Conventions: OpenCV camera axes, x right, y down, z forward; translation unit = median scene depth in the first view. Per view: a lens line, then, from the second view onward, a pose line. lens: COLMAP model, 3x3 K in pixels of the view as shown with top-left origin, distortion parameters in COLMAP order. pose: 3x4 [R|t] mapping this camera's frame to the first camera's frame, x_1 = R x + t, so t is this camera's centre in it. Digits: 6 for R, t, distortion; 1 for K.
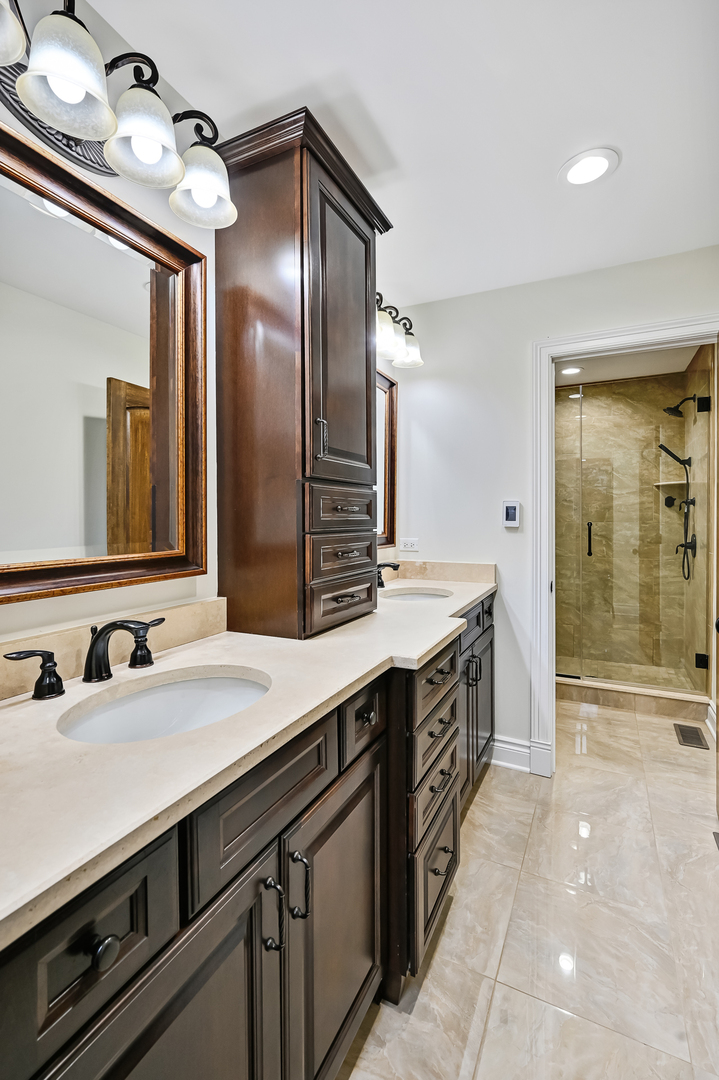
lens RADIAL K [[467.8, 0, 375.9], [0, 467.8, 517.7], [0, 0, 1]] dist [0.001728, -0.000239]
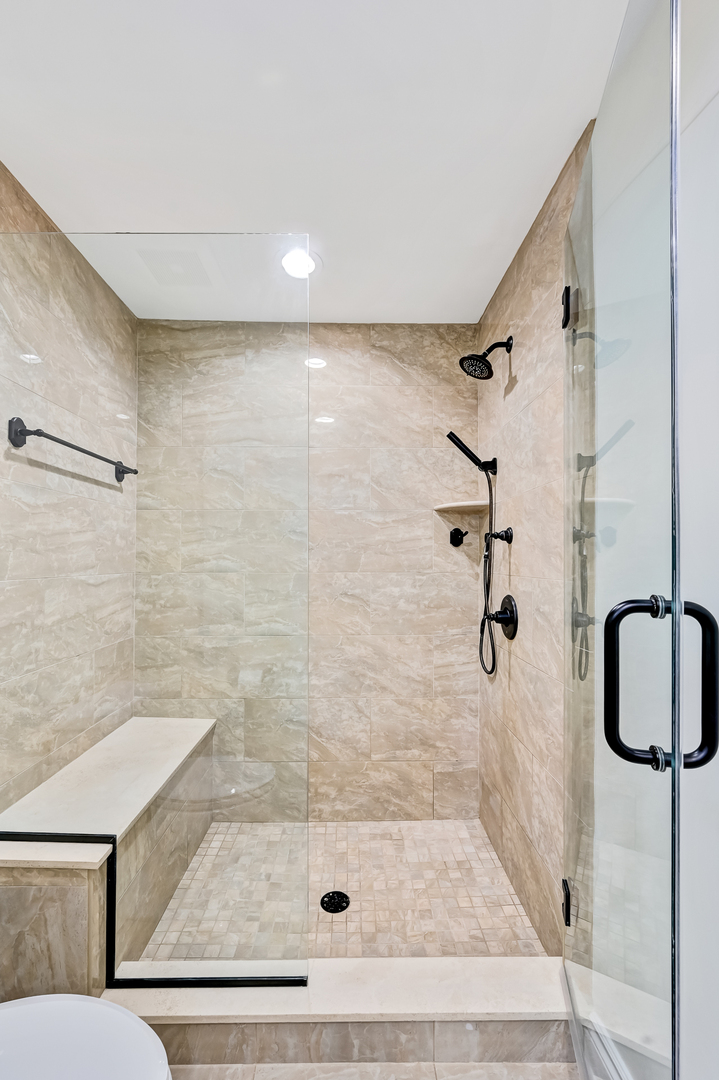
lens RADIAL K [[451.7, 0, 356.0], [0, 451.7, 549.0], [0, 0, 1]] dist [-0.000577, -0.000022]
pose [[0.894412, 0.011543, 0.447095, 0.252028], [-0.000672, 0.999700, -0.024466, -0.005173], [-0.447244, 0.021582, 0.894152, 0.535391]]
